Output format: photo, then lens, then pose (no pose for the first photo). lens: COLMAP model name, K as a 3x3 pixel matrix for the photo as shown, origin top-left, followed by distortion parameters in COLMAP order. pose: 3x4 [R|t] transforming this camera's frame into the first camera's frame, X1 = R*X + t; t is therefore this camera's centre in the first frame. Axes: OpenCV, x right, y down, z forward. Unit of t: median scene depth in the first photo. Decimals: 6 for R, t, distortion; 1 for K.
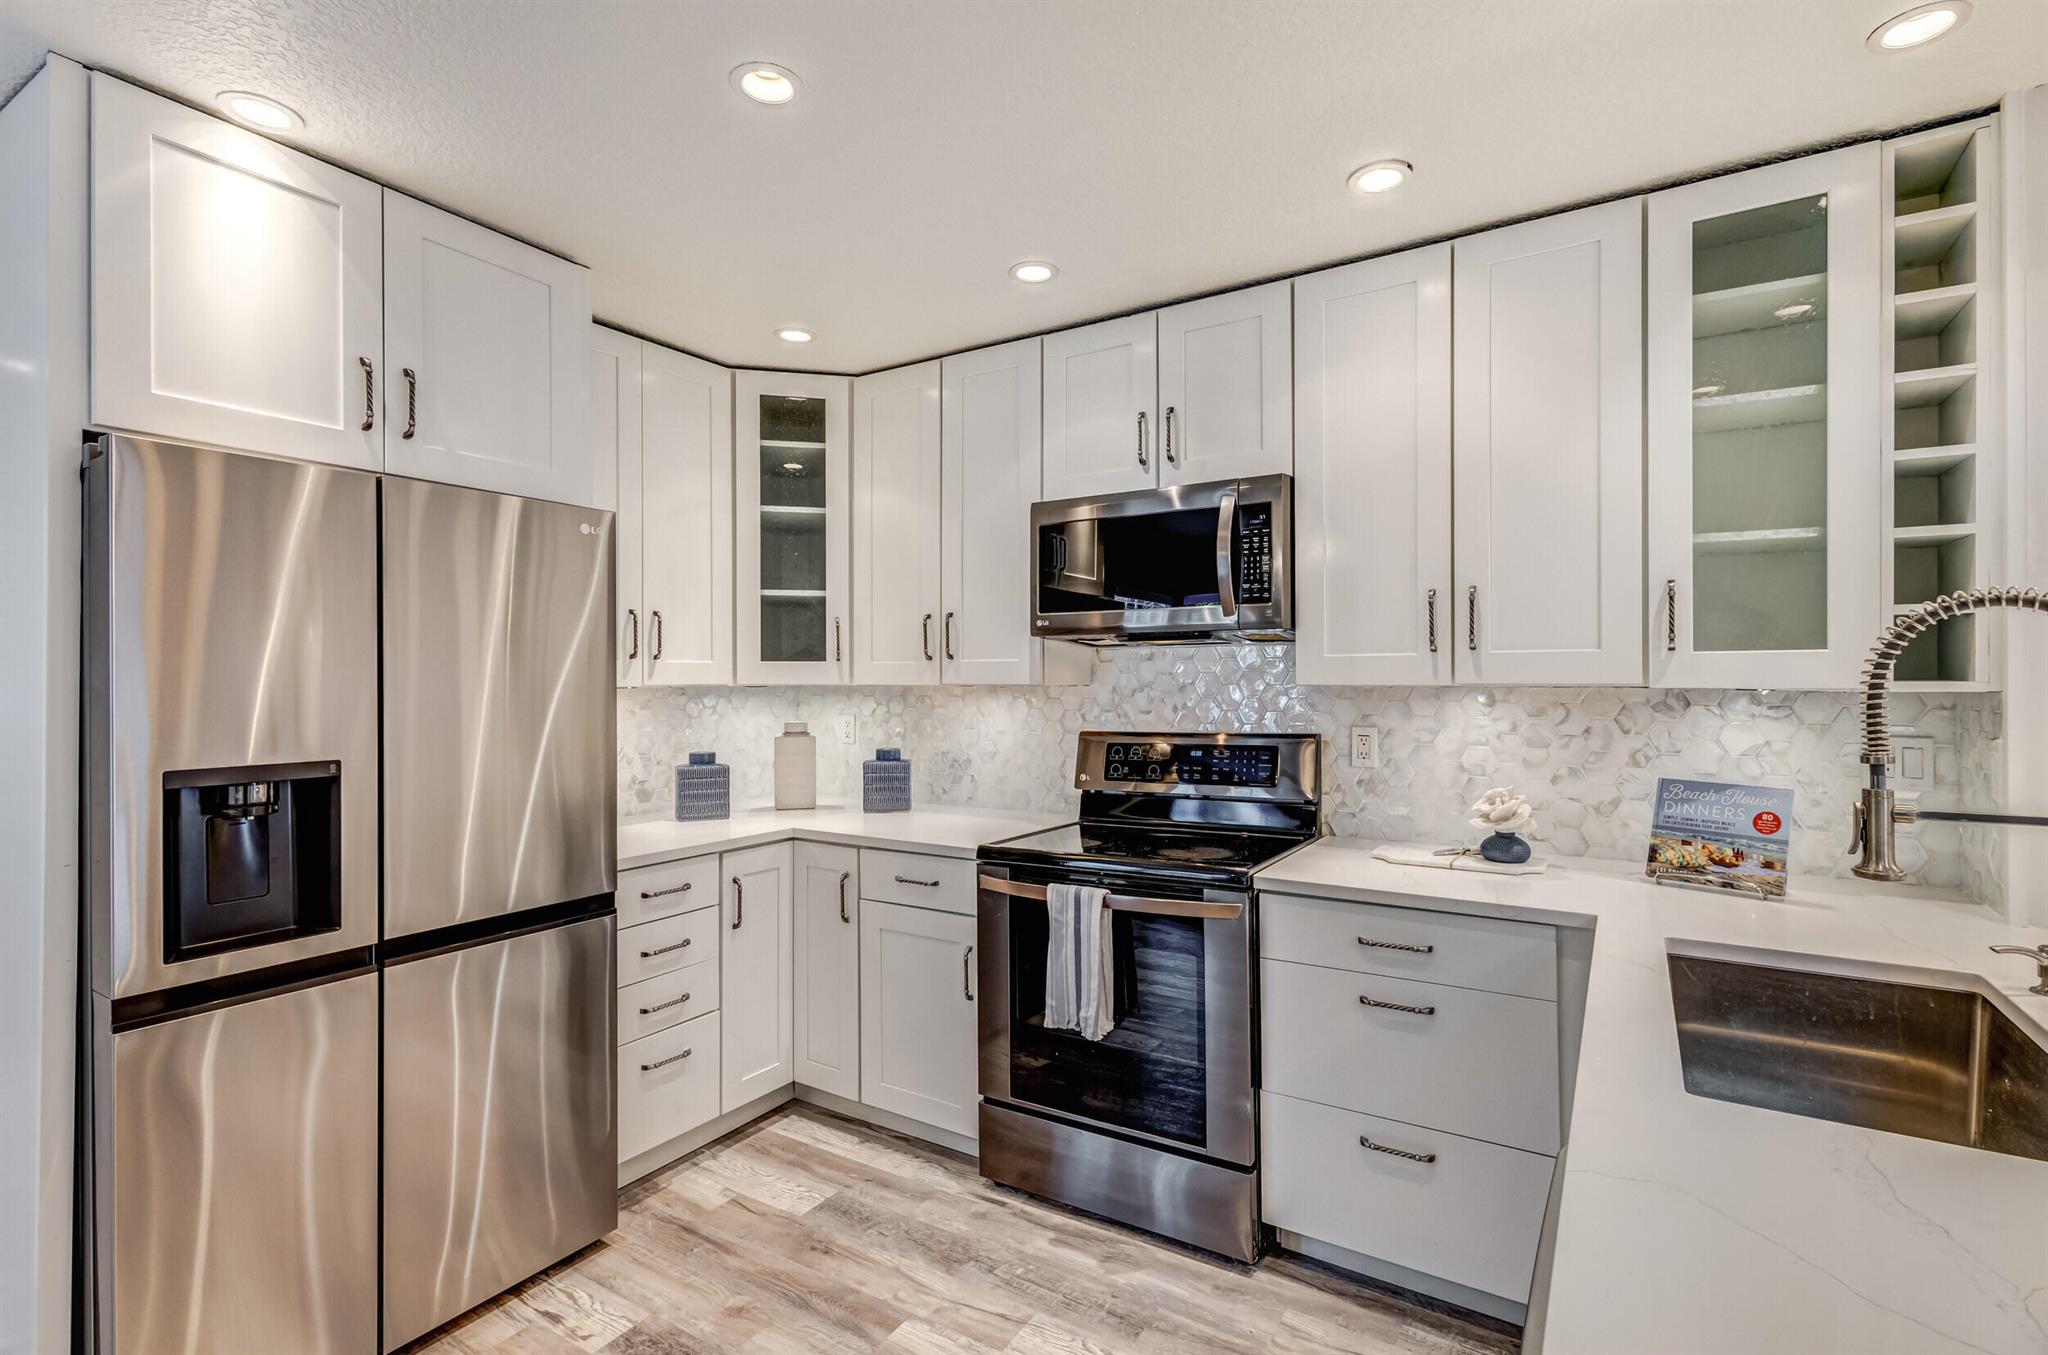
lens RADIAL K [[944.0, 0, 1003.2], [0, 944.0, 679.0], [0, 0, 1]] dist [0.007141, -0.002373]
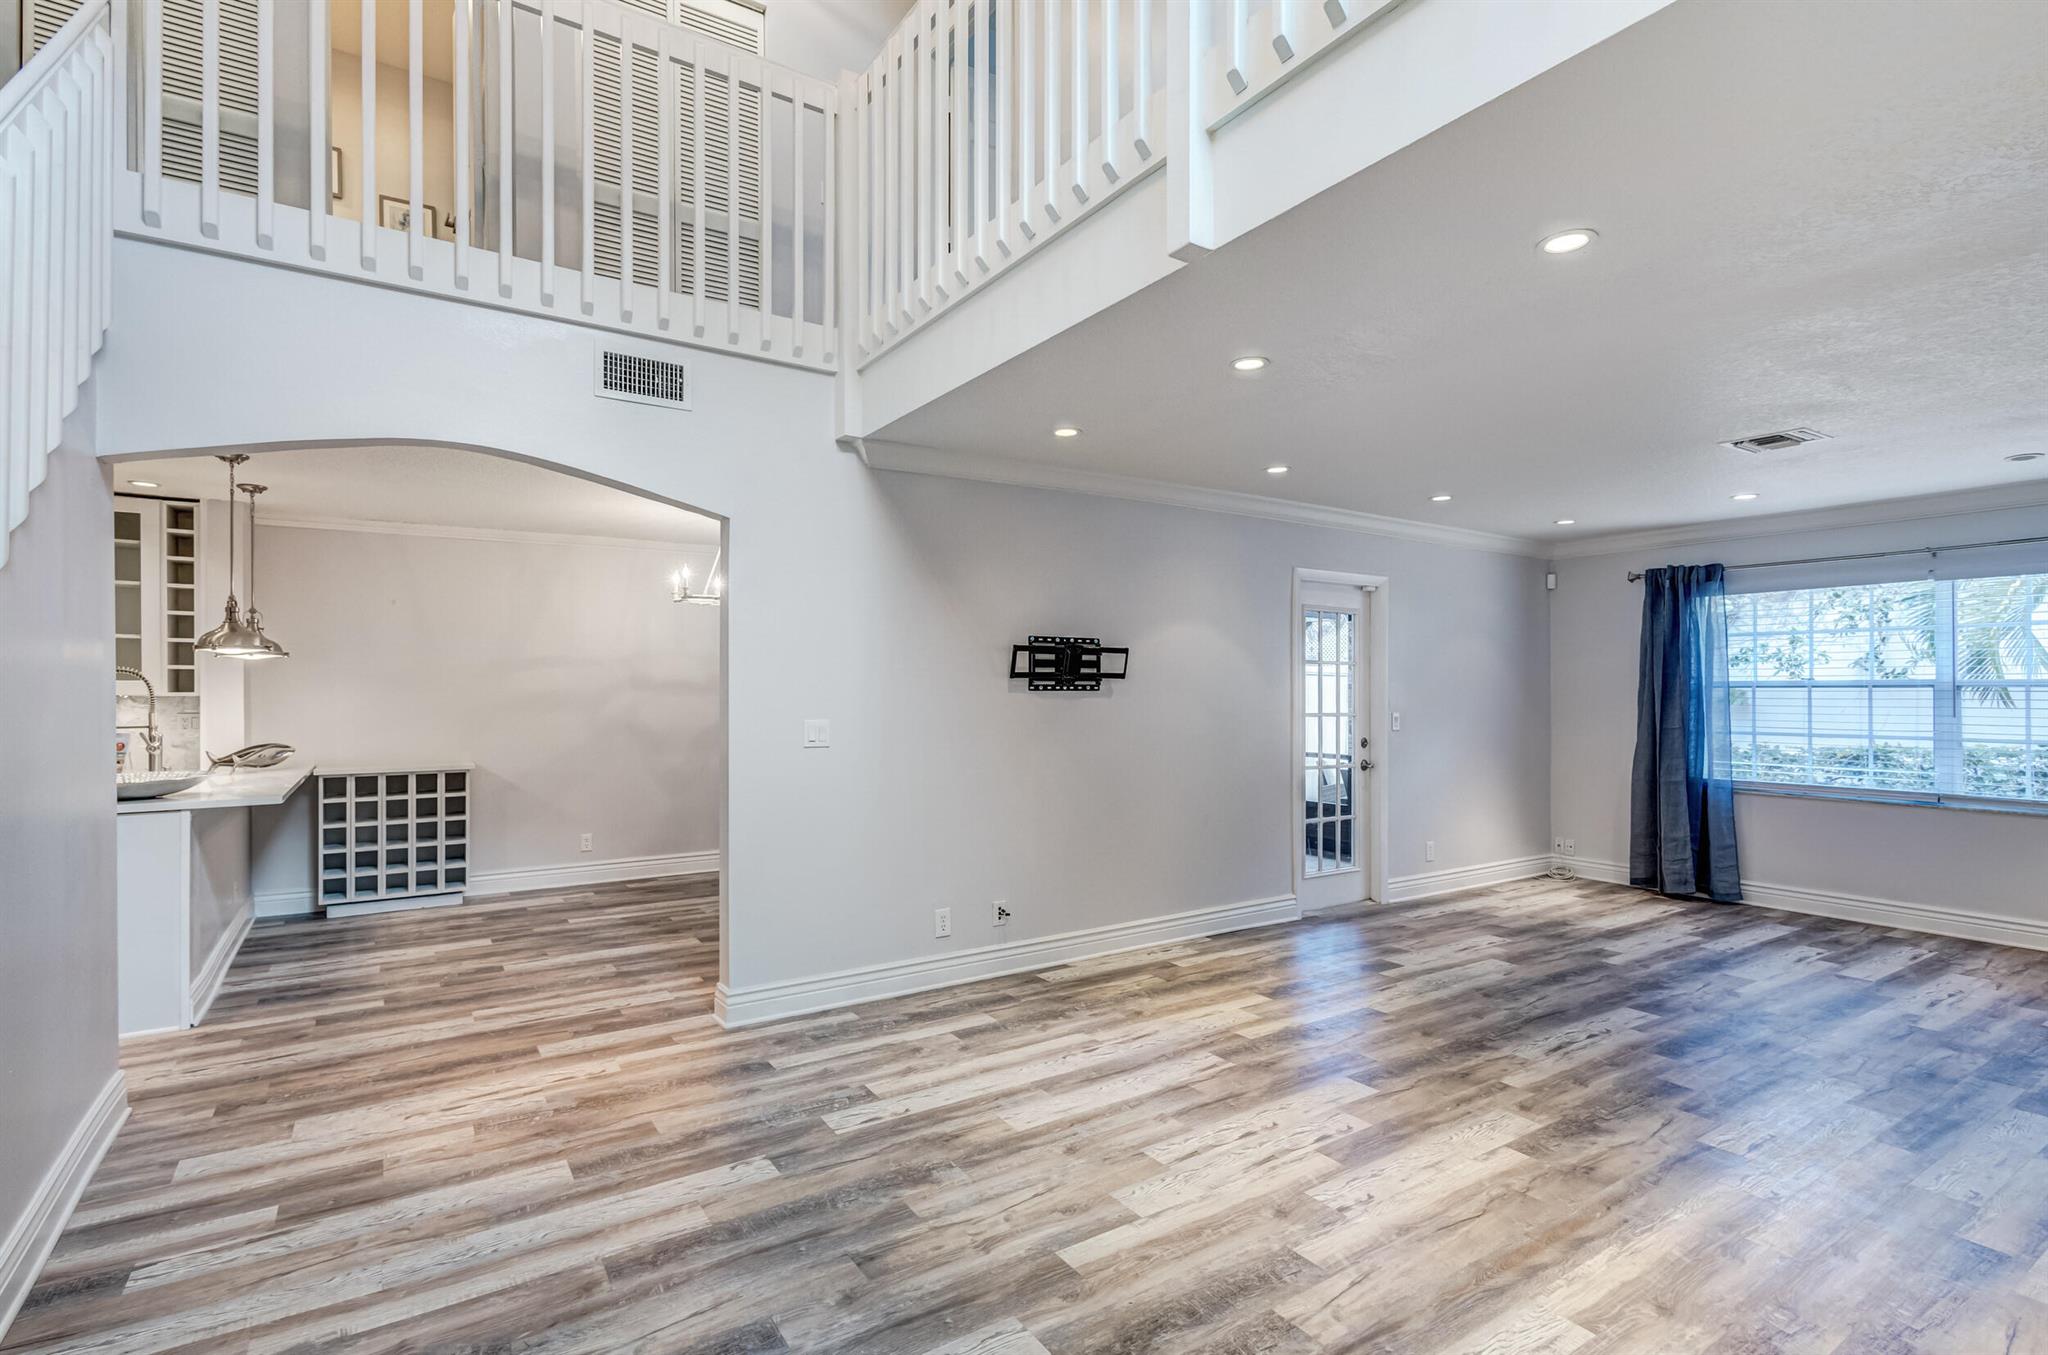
lens RADIAL K [[978.5, 0, 1021.4], [0, 978.5, 688.8], [0, 0, 1]] dist [0.022533, -0.000172]
pose [[0.413405, 0.008721, 0.910505, -0.536484], [0.005438, 0.999913, -0.012046, 0.033393], [-0.910531, 0.009931, 0.413322, -1.929442]]
